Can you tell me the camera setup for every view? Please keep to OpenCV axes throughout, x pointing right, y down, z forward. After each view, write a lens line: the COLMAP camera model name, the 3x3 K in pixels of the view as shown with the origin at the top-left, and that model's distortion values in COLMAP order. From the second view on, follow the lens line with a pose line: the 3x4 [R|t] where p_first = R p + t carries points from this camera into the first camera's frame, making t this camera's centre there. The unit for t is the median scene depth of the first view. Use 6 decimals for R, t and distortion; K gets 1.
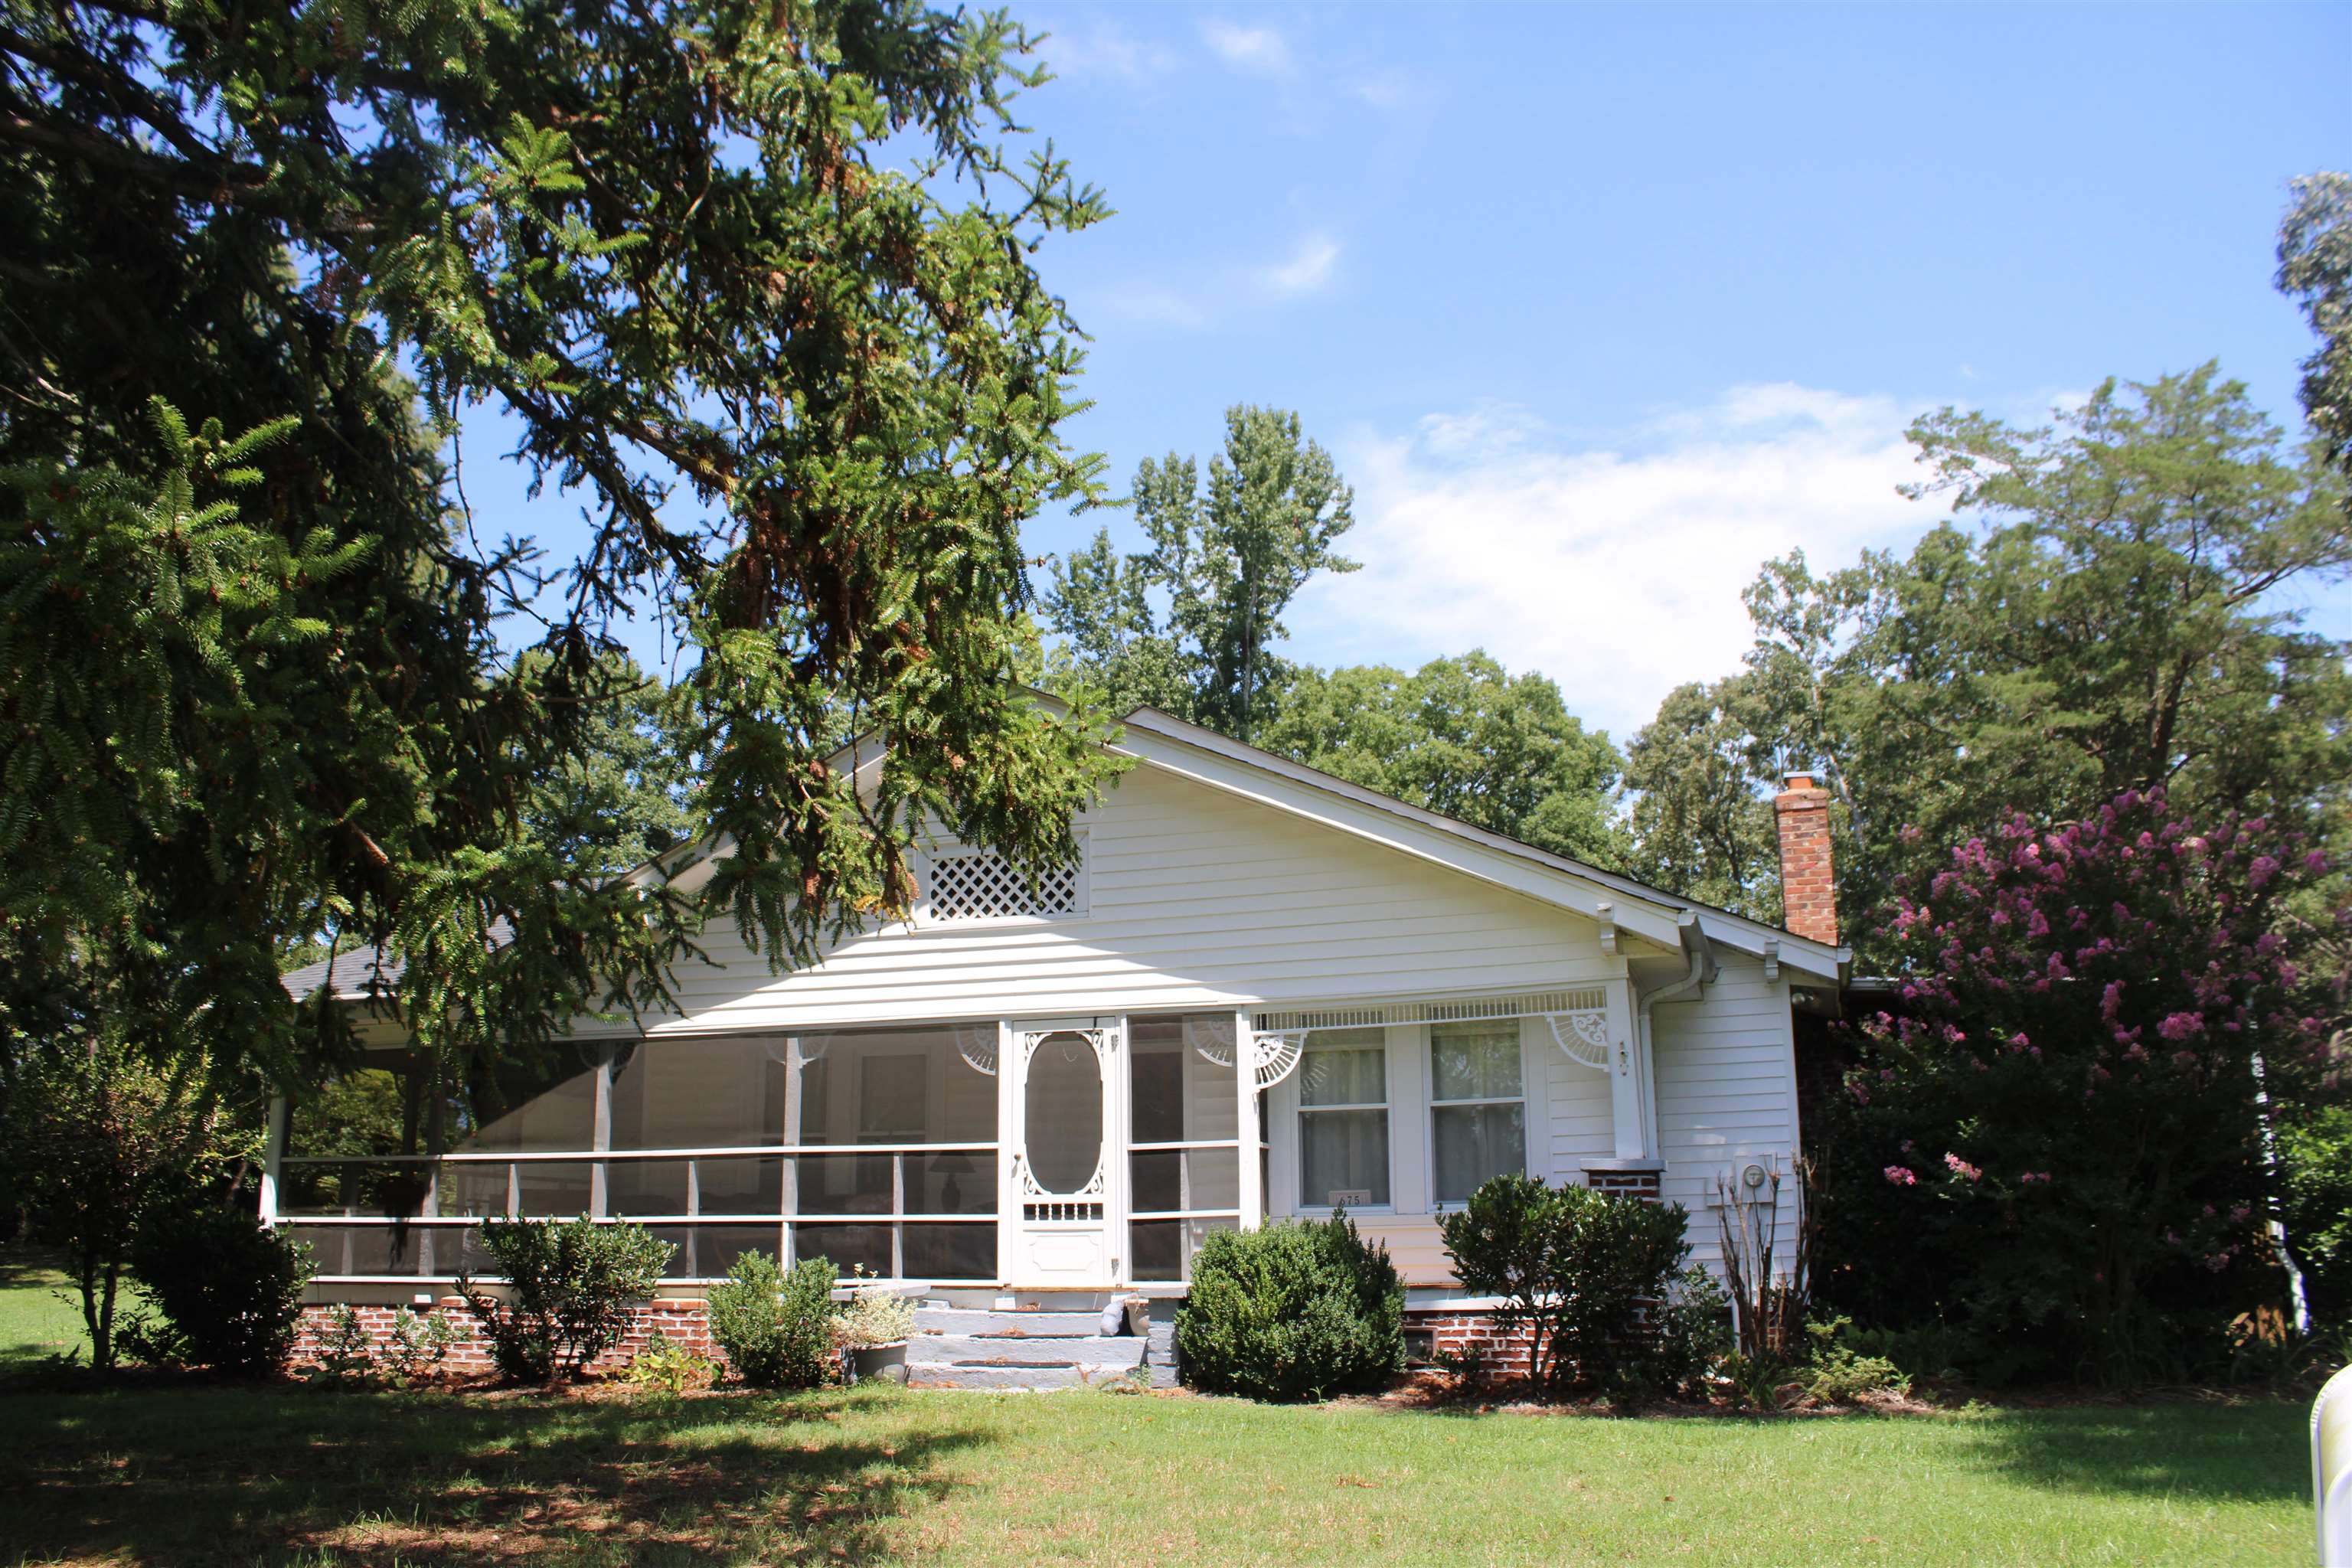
lens RADIAL K [[1947.4, 0, 1176.0], [0, 1947.4, 784.0], [0, 0, 1]] dist [-0.176423, 0.149988]
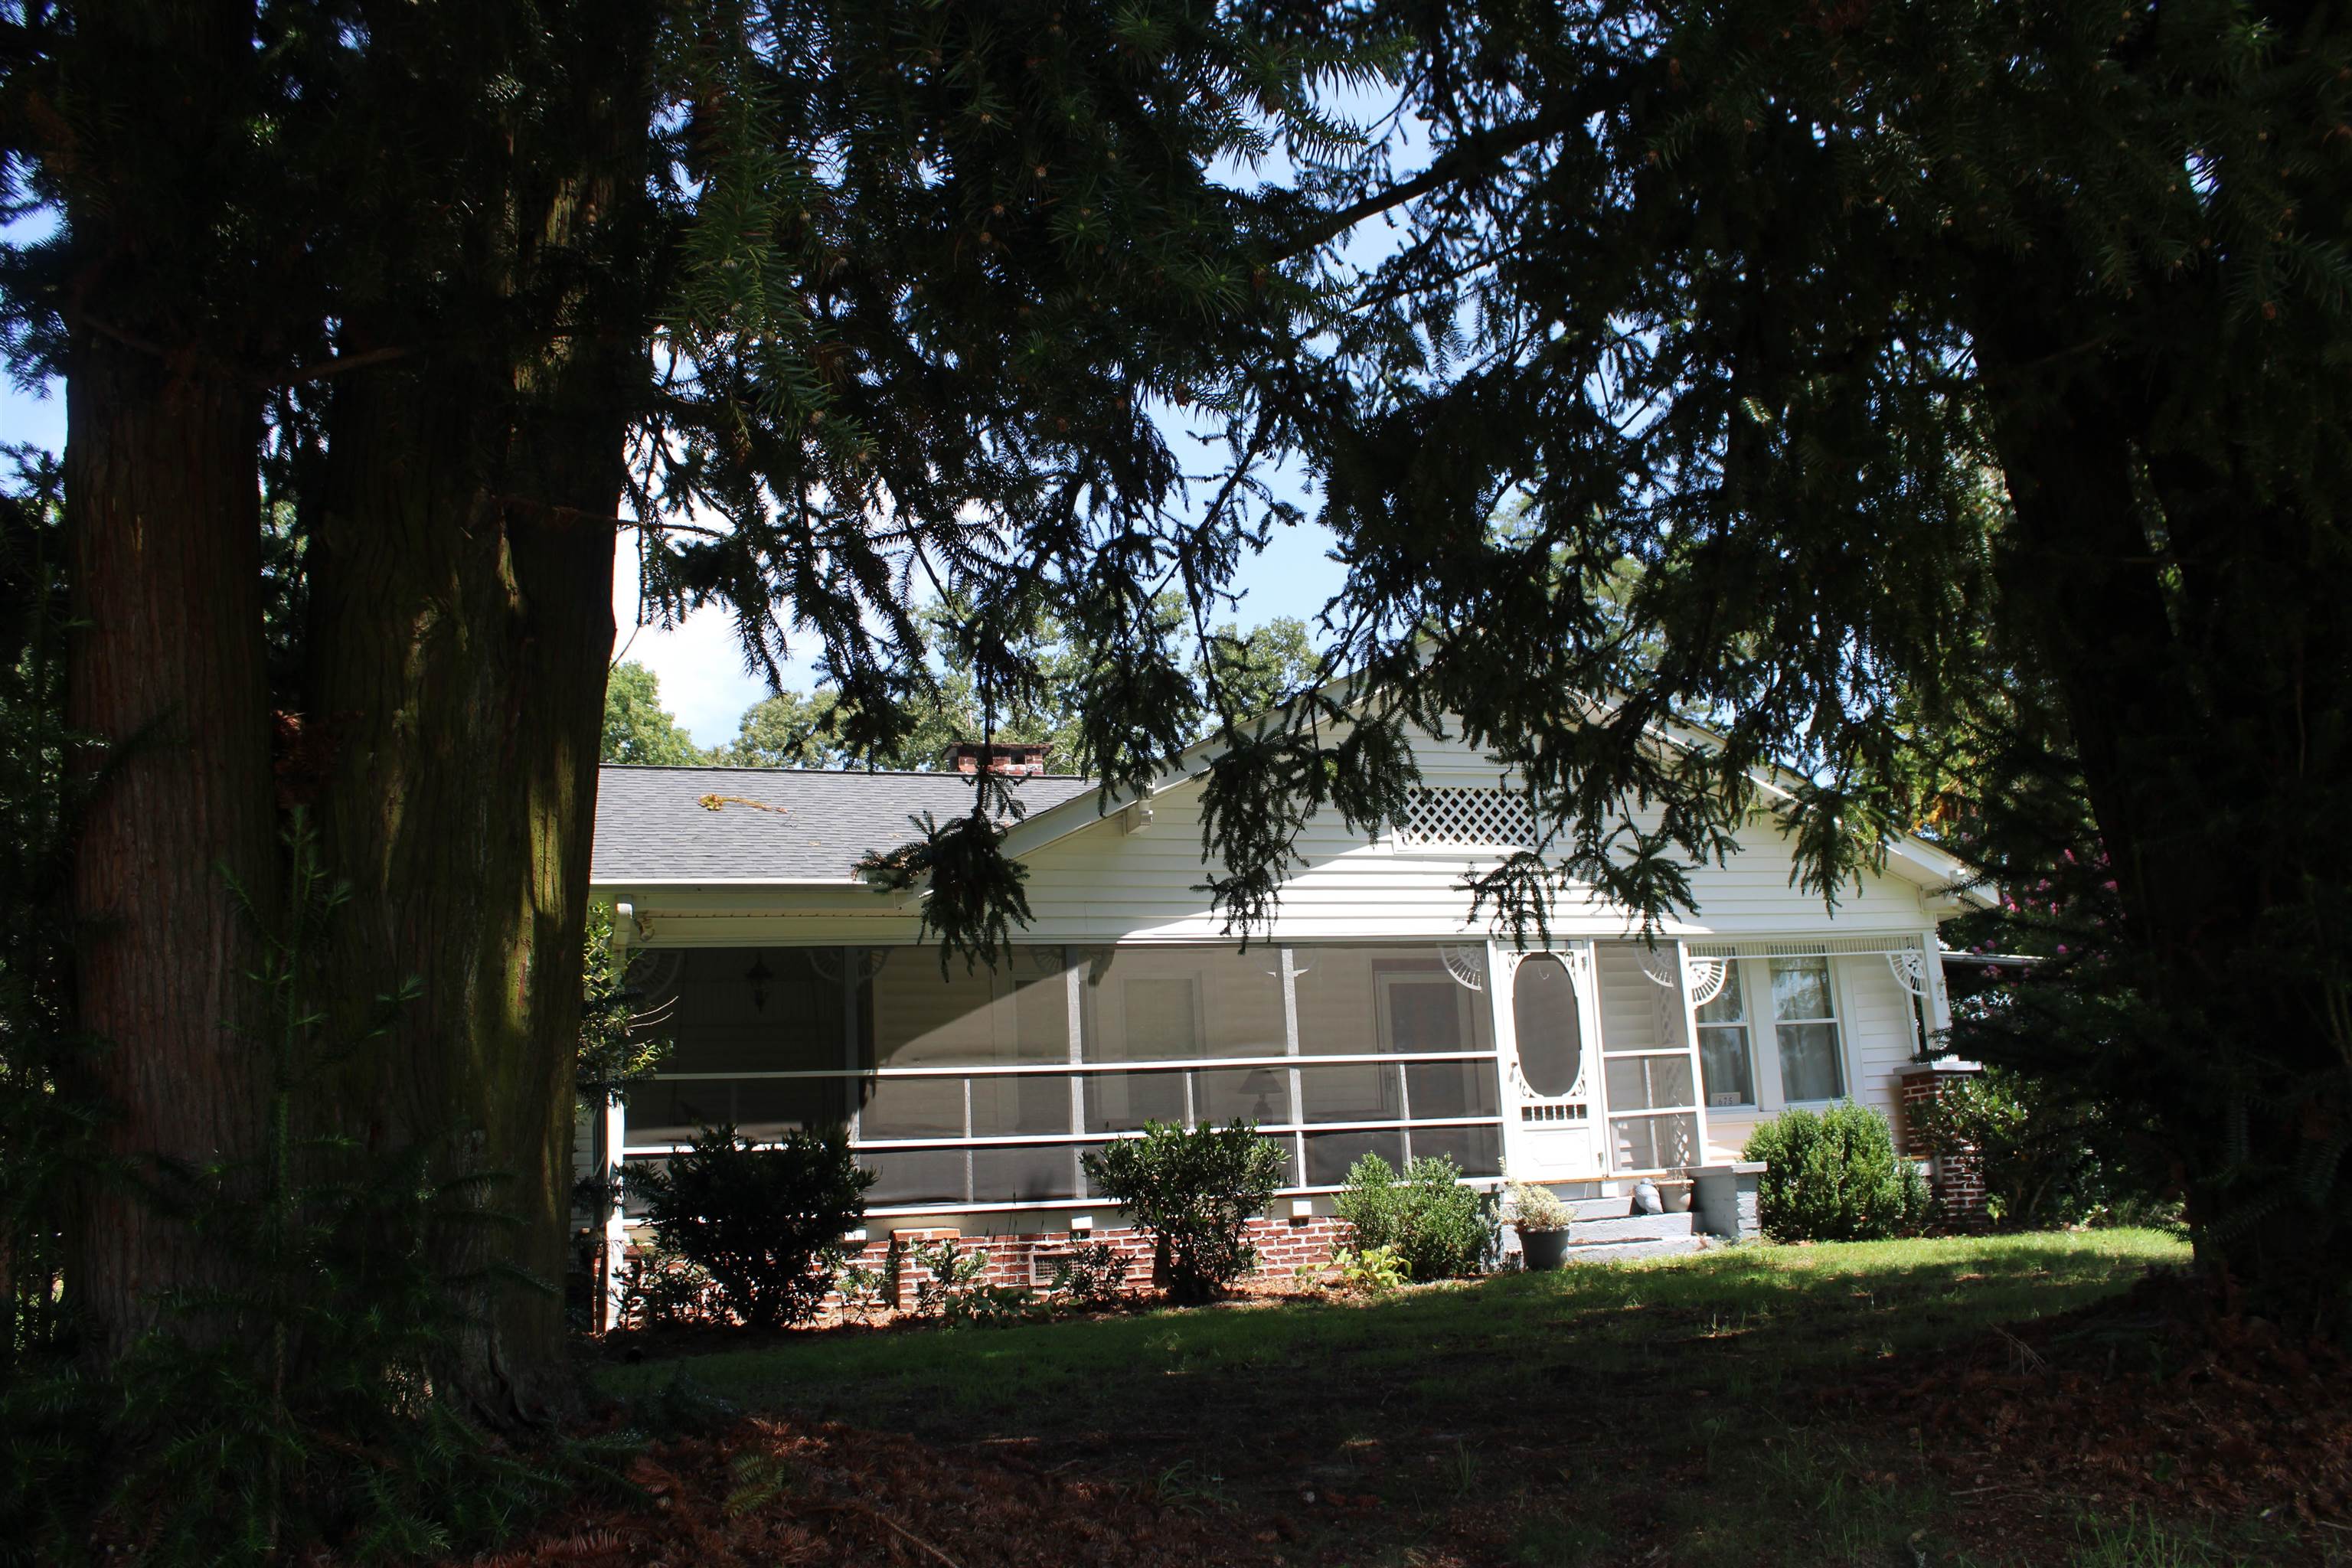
lens RADIAL K [[1947.4, 0, 1176.0], [0, 1947.4, 784.0], [0, 0, 1]] dist [-0.176423, 0.149988]
pose [[0.798565, 0.097185, 0.594010, -0.909415], [-0.105949, 0.994166, -0.020221, 0.077754], [-0.592510, -0.046787, 0.804203, 0.240731]]
